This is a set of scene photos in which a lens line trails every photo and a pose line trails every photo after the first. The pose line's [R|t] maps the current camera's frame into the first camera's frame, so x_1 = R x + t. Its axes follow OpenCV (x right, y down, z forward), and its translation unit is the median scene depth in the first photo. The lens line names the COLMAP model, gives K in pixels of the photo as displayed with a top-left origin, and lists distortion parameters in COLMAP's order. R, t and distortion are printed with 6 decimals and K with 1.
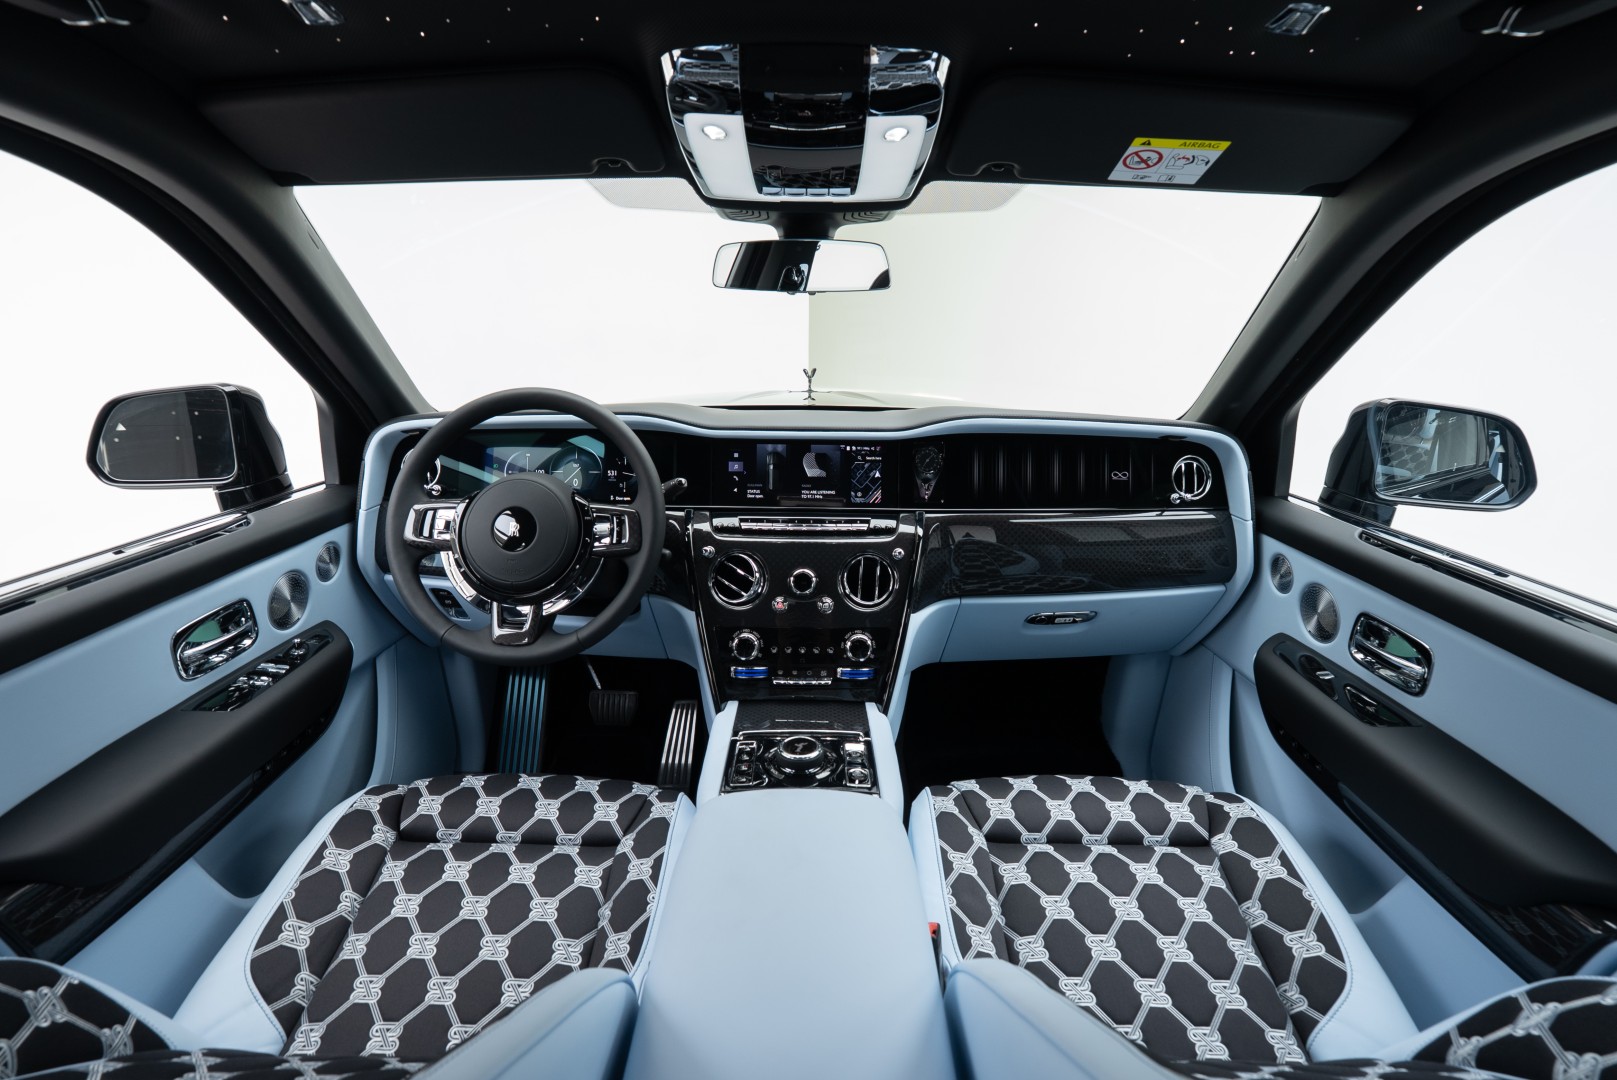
lens RADIAL K [[810.3, 0, 808.5], [0, 810.3, 540.0], [0, 0, 1]] dist [-0.035787, 0.000430]
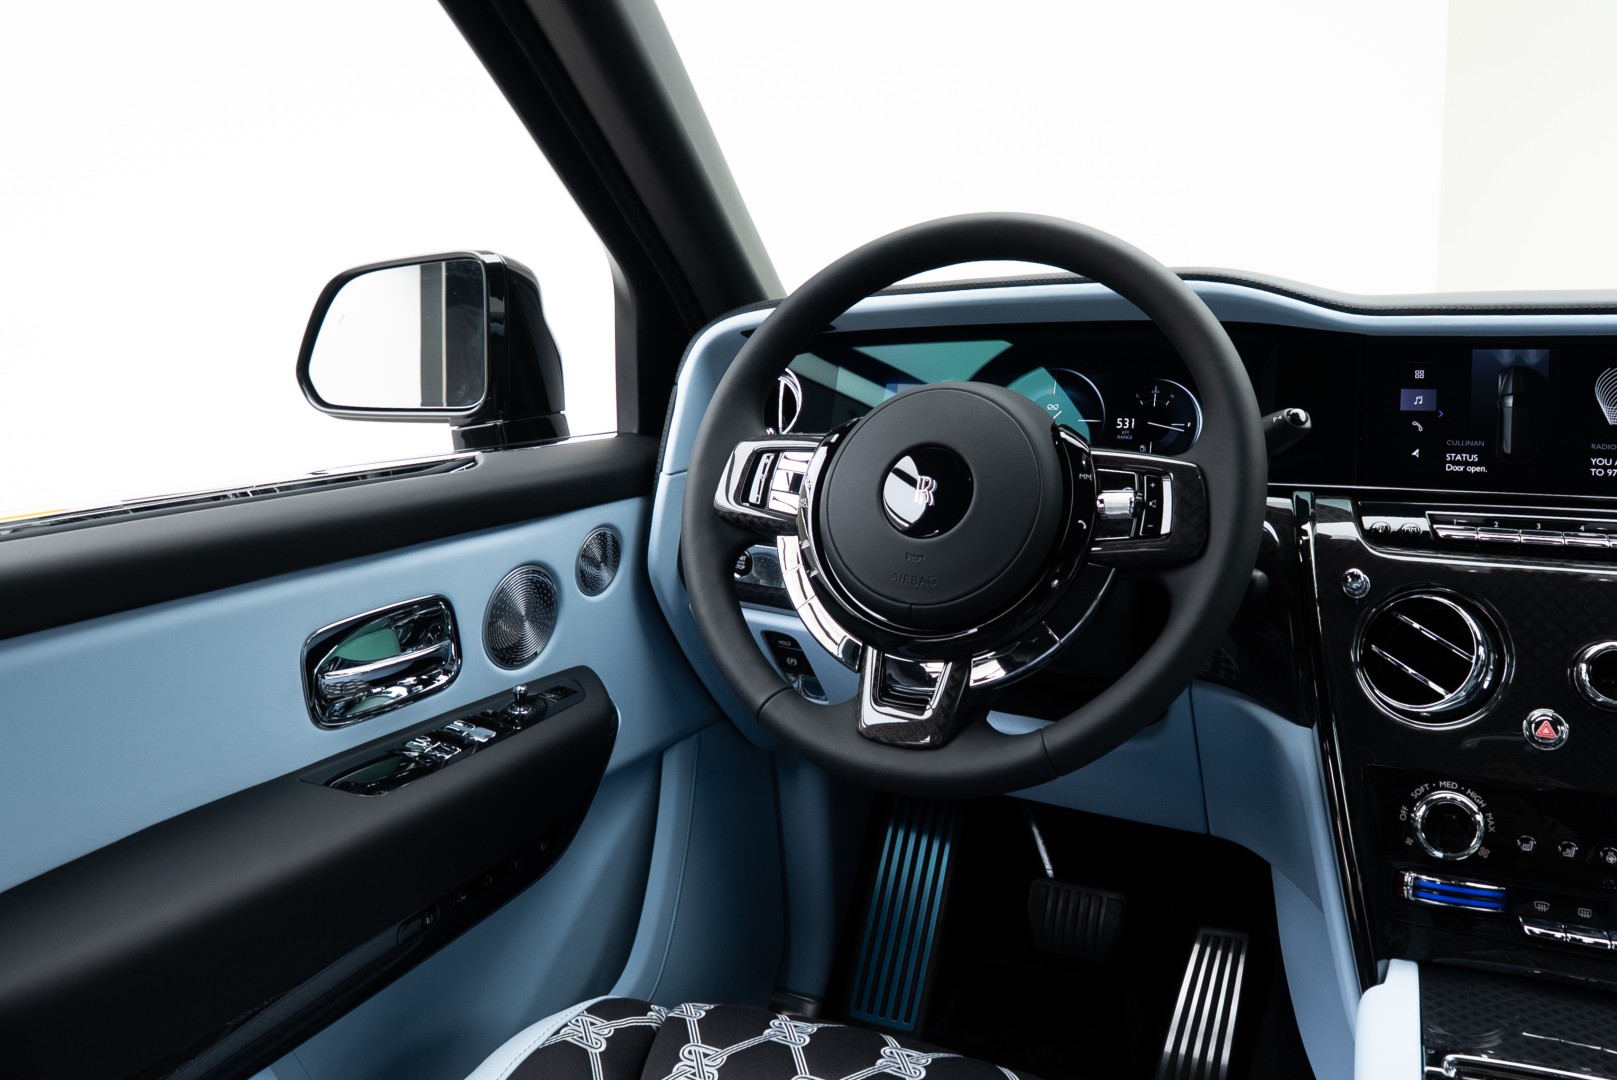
lens RADIAL K [[1151.0, 0, 817.2], [0, 1151.0, 498.2], [0, 0, 1]] dist [-0.072073, 0.004044]
pose [[0.903716, 0.036607, -0.426565, -0.128941], [-0.097534, 0.987743, -0.121868, 0.070173], [0.416875, 0.151739, 0.896209, 0.355157]]
